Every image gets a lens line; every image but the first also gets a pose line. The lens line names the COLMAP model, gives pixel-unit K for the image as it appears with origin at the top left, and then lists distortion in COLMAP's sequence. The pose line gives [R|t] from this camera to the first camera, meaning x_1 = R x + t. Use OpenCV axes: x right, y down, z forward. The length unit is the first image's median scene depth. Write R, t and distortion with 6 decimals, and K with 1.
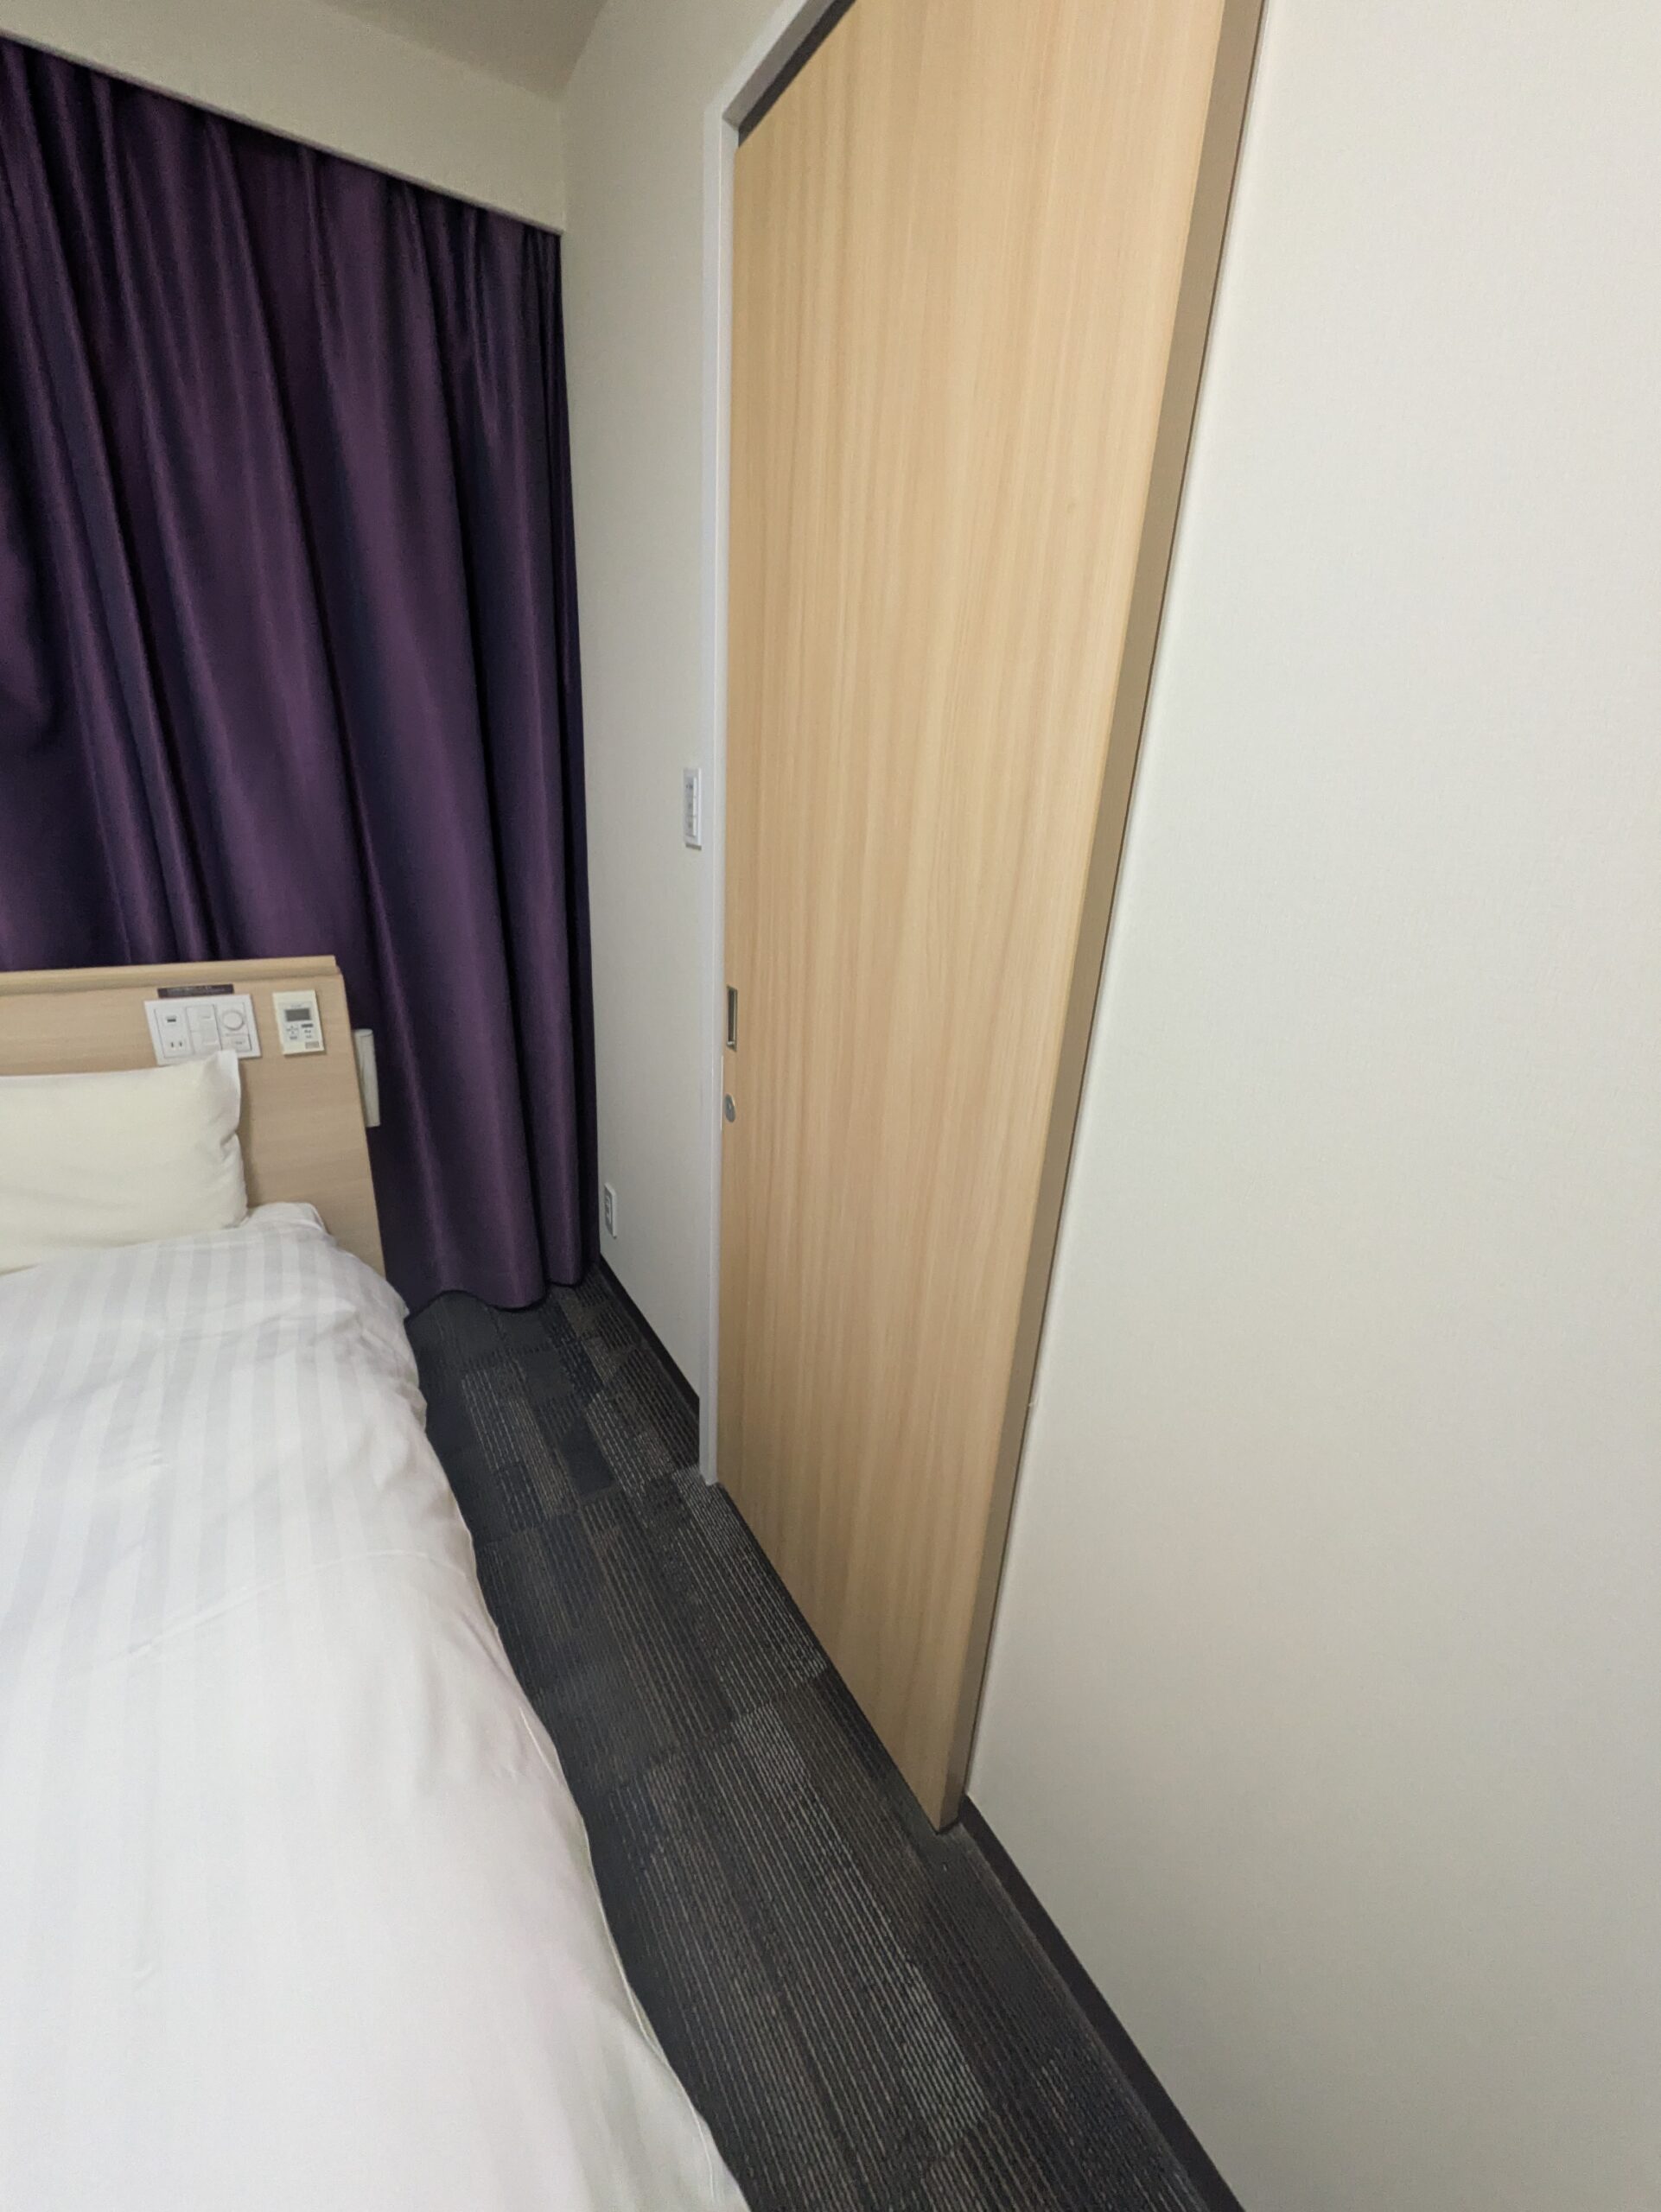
lens RADIAL K [[853.6, 0, 813.1], [0, 853.6, 1093.2], [0, 0, 1]] dist [0.001287, 0.000003]
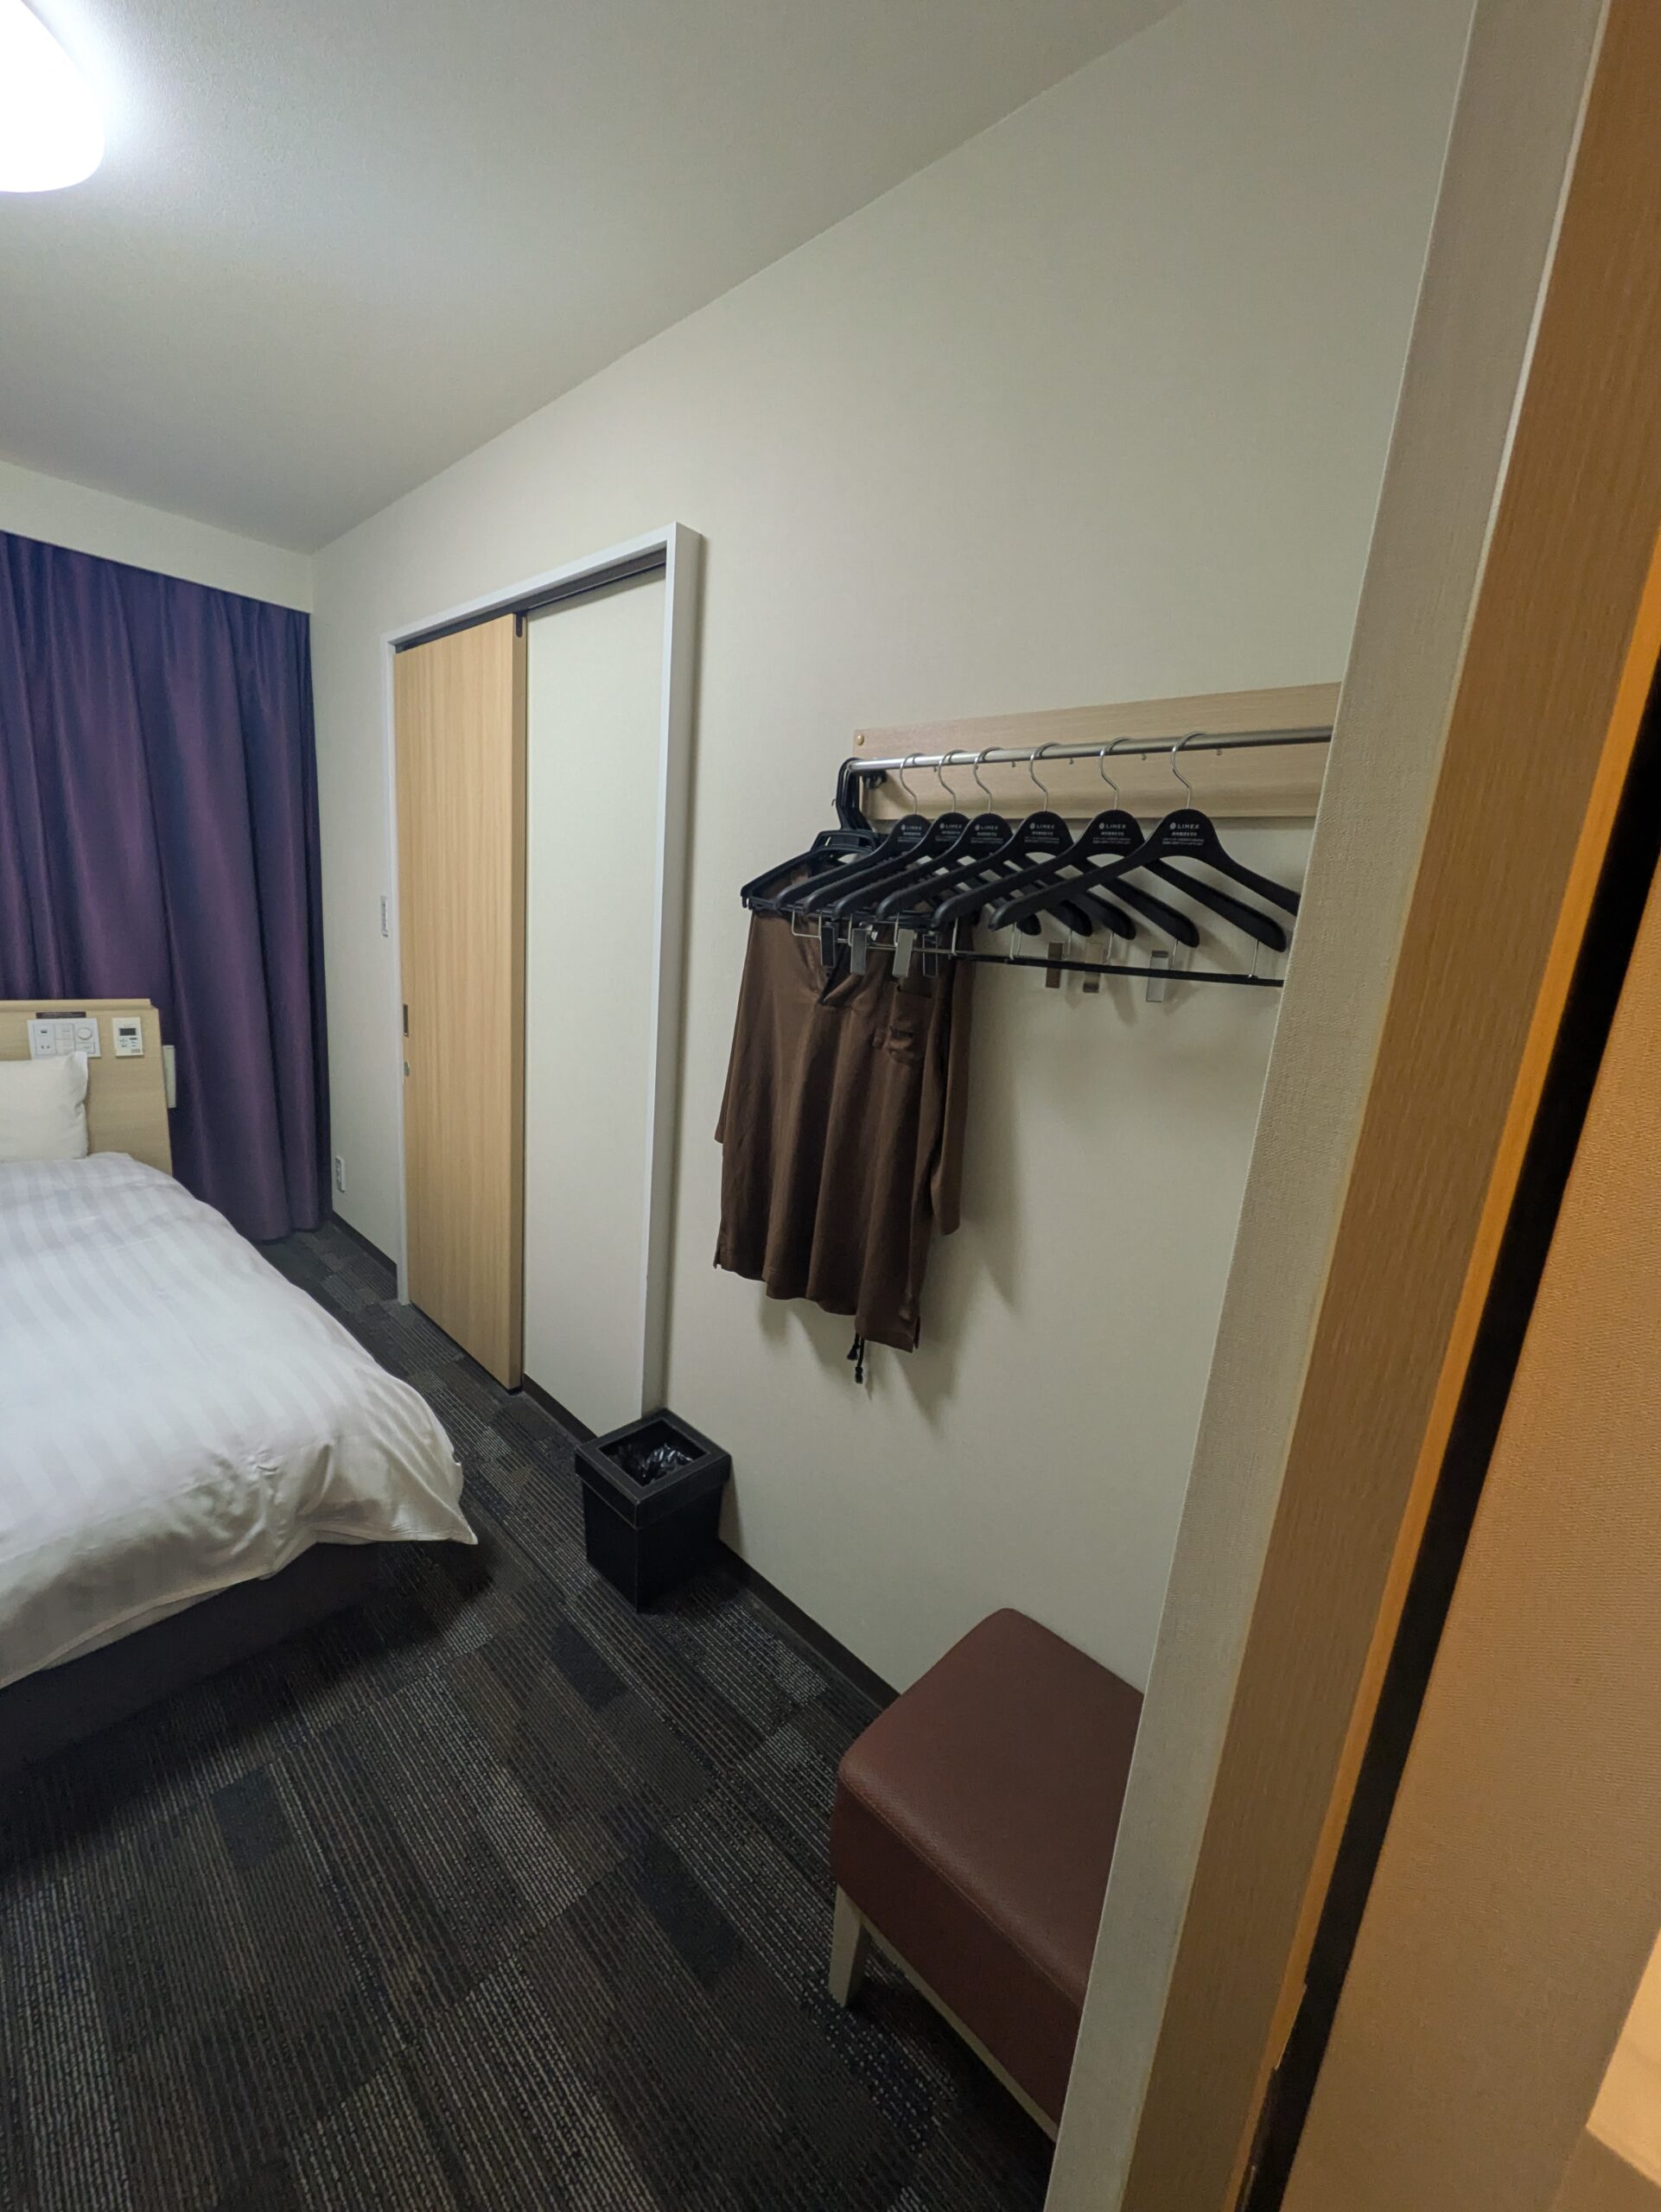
lens RADIAL K [[872.1, 0, 826.3], [0, 872.1, 1098.8], [0, 0, 1]] dist [-0.000567, 0.000185]
pose [[0.963610, -0.029804, 0.265645, 0.255750], [0.061494, 0.991827, -0.111789, 0.322057], [-0.260142, 0.124057, 0.957568, -0.989398]]
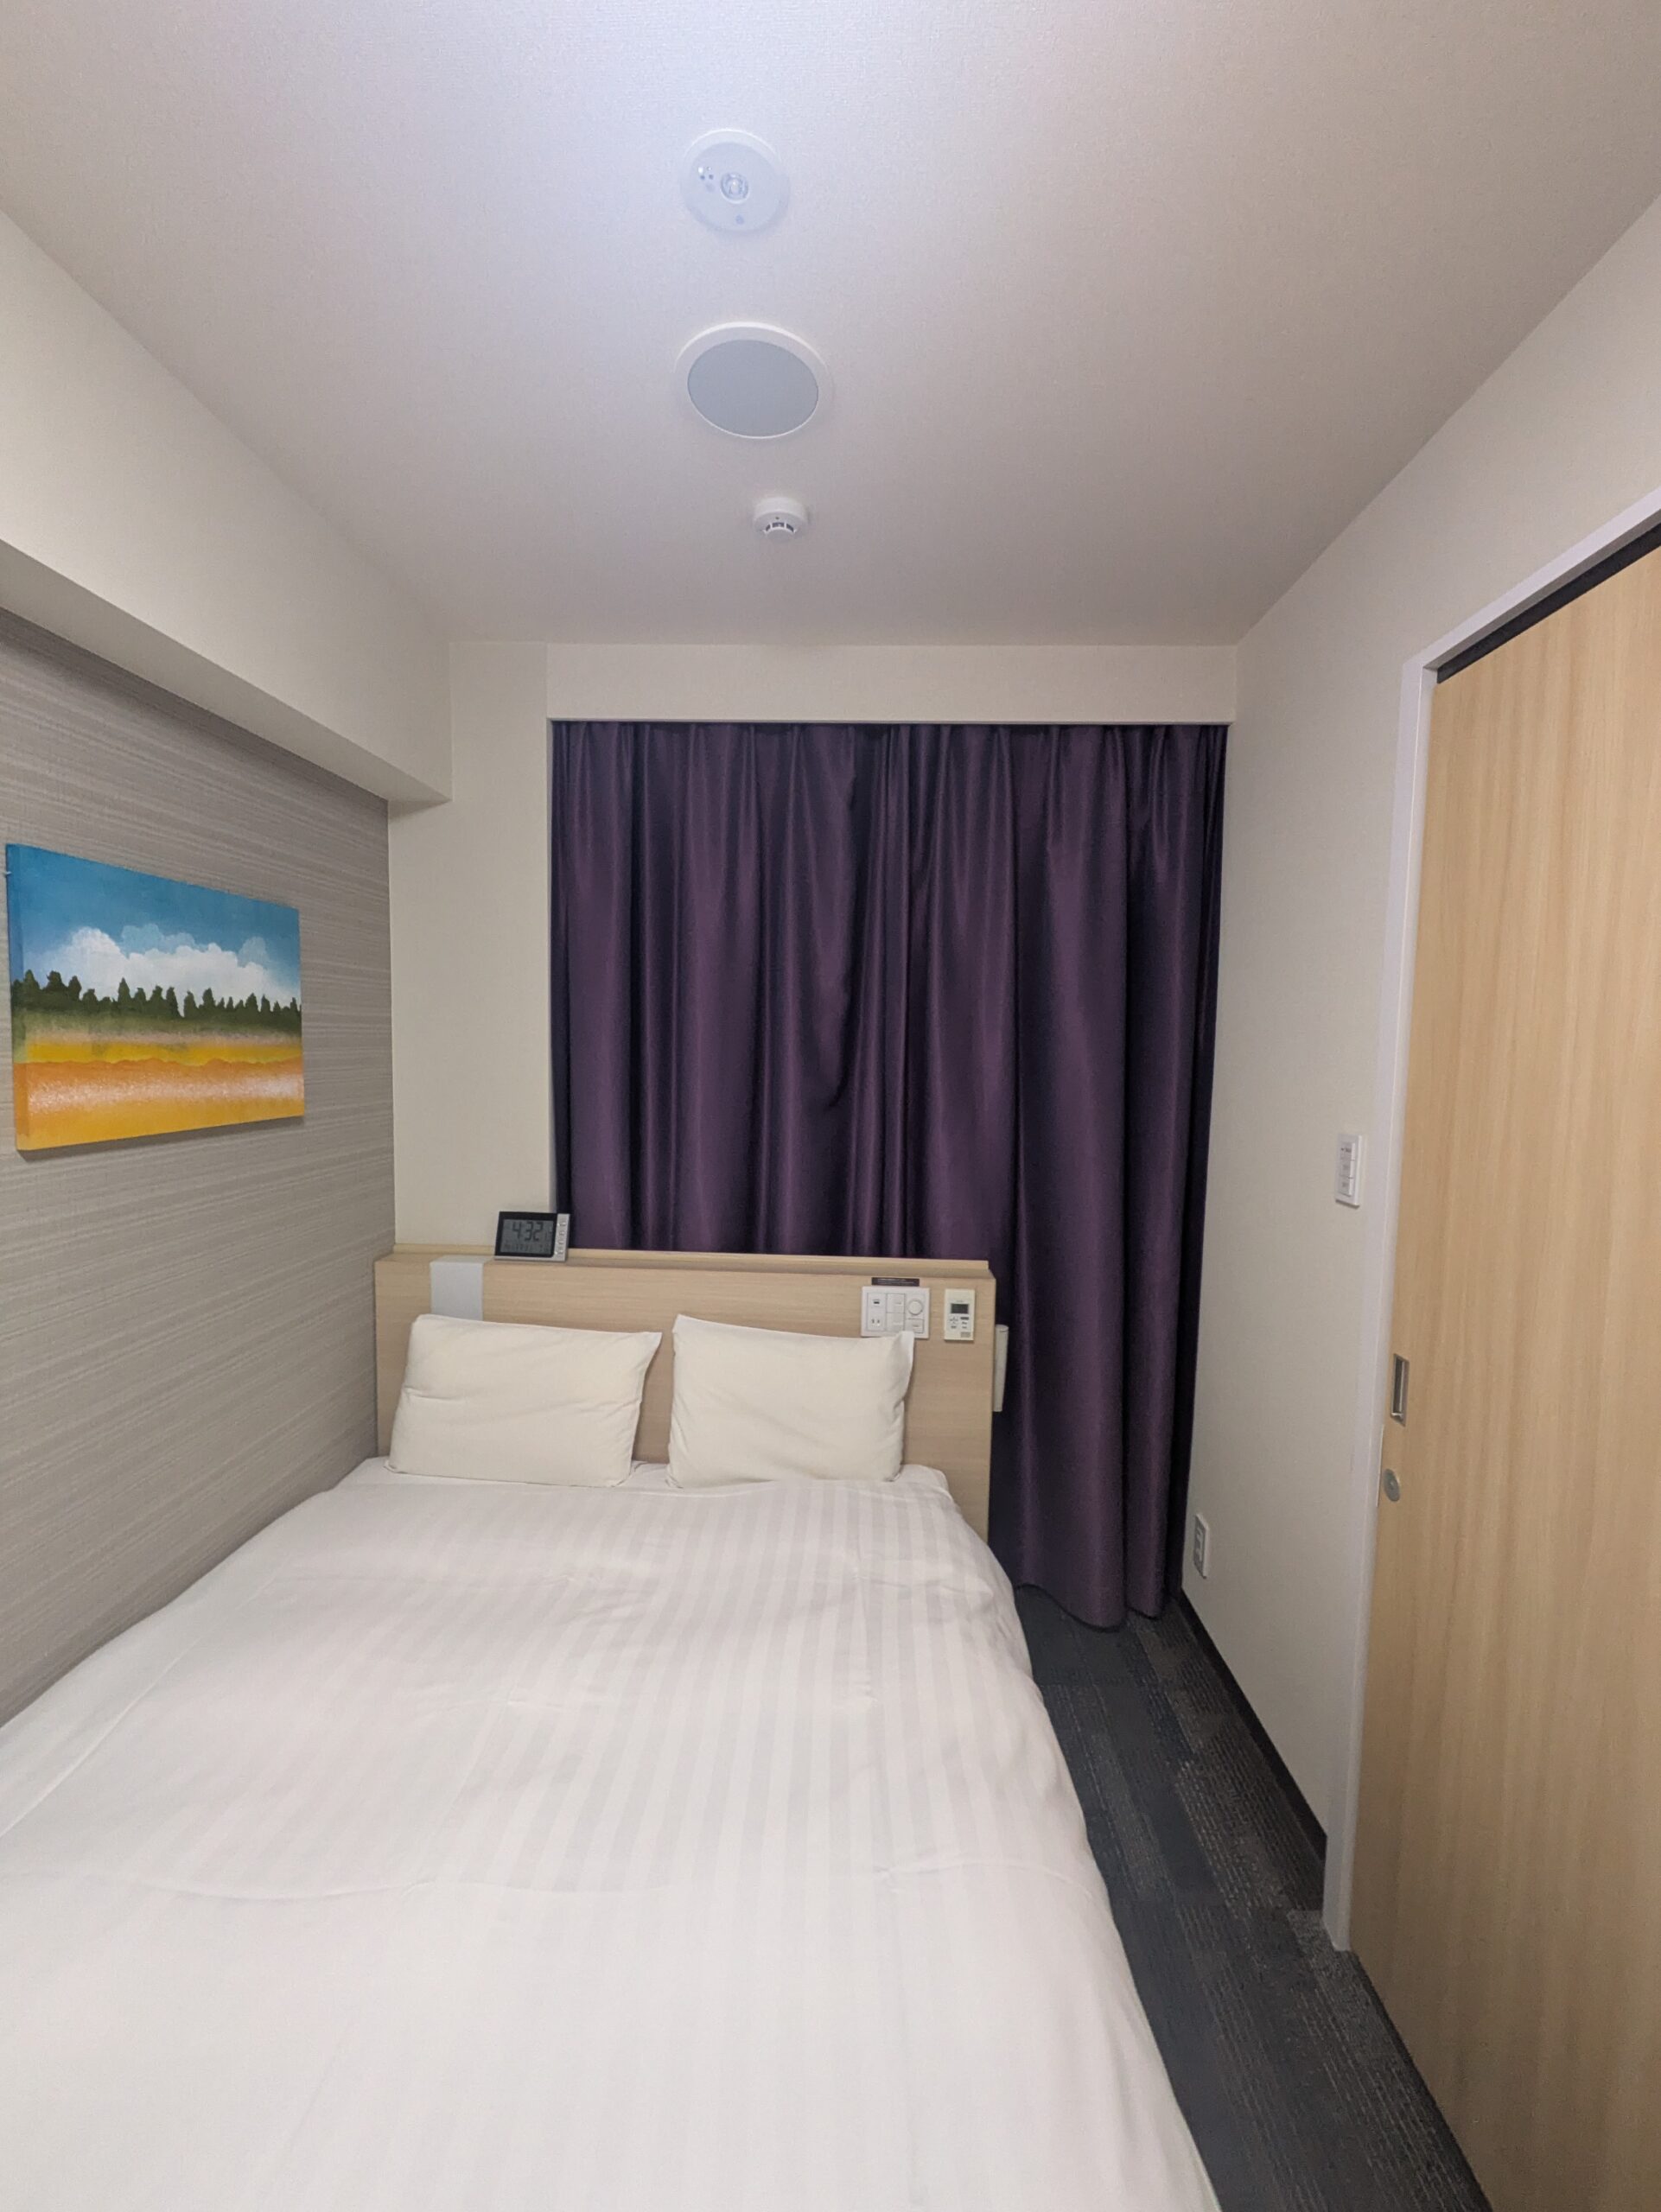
lens RADIAL K [[849.8, 0, 840.3], [0, 849.8, 1101.8], [0, 0, 1]] dist [-0.000366, -0.000422]
pose [[0.843593, 0.007142, -0.536935, -0.098684], [-0.166043, 0.954377, -0.248181, -0.046038], [0.510666, 0.298519, 0.806292, -0.169669]]
